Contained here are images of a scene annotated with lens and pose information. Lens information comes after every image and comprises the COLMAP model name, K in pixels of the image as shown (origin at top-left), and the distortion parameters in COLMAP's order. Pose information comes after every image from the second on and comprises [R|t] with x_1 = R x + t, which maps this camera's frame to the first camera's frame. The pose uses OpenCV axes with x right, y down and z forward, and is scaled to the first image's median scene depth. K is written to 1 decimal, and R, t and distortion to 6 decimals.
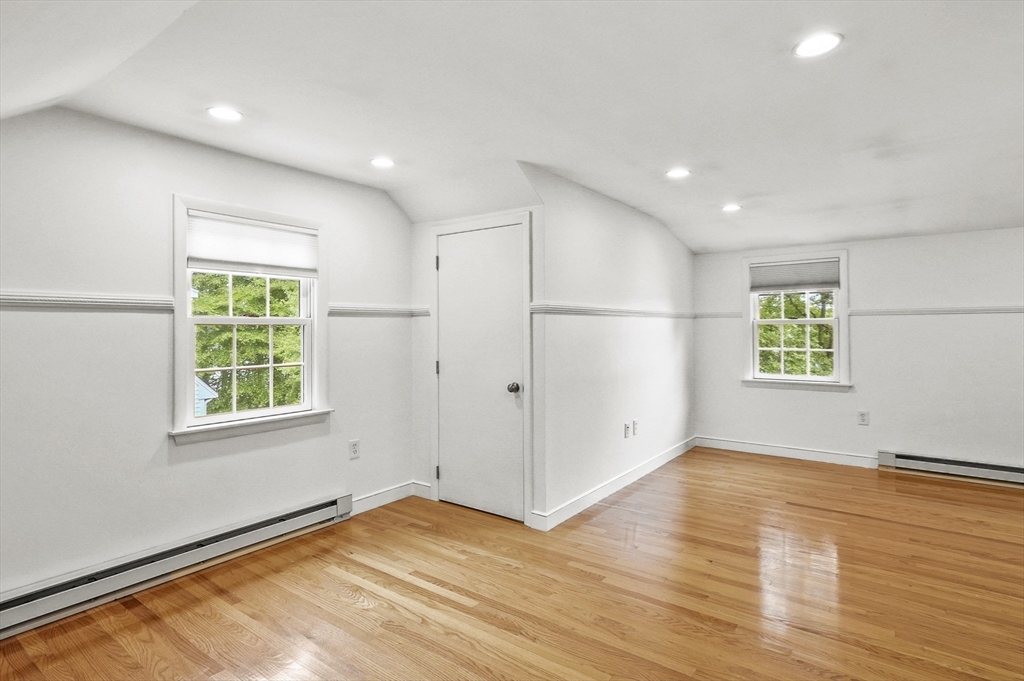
lens RADIAL K [[521.3, 0, 510.1], [0, 521.3, 324.8], [0, 0, 1]] dist [0.001141, 0.000718]
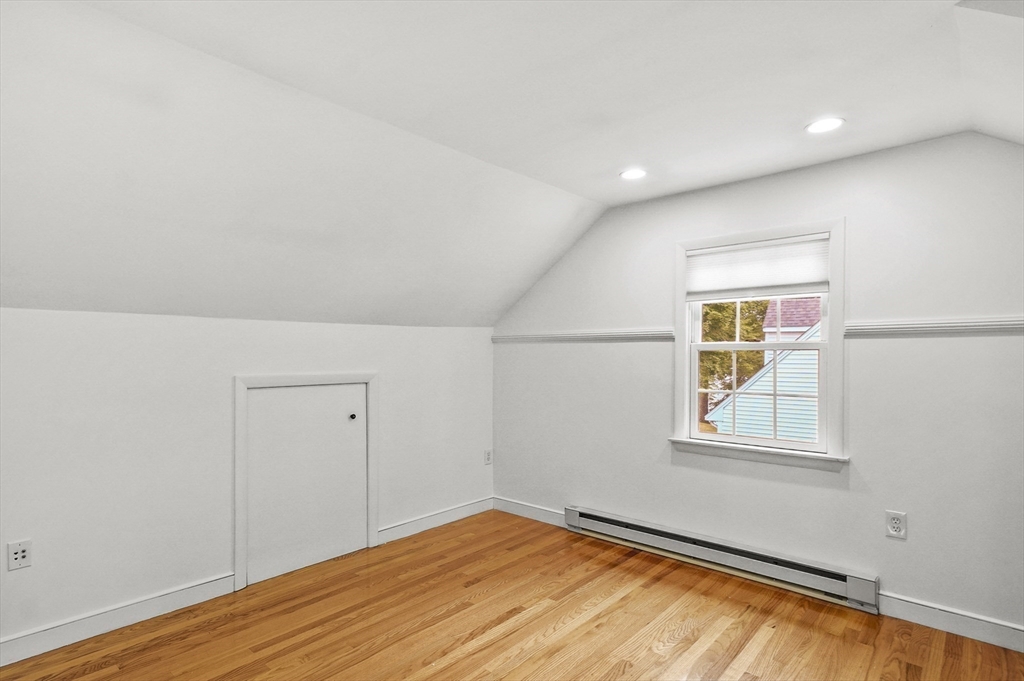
lens RADIAL K [[533.0, 0, 508.0], [0, 533.0, 357.4], [0, 0, 1]] dist [0.001523, 0.001133]
pose [[-0.089596, 0.016206, -0.995846, 0.568901], [0.010122, 0.999831, 0.015360, -0.006362], [0.995927, -0.008704, -0.089745, 0.664178]]
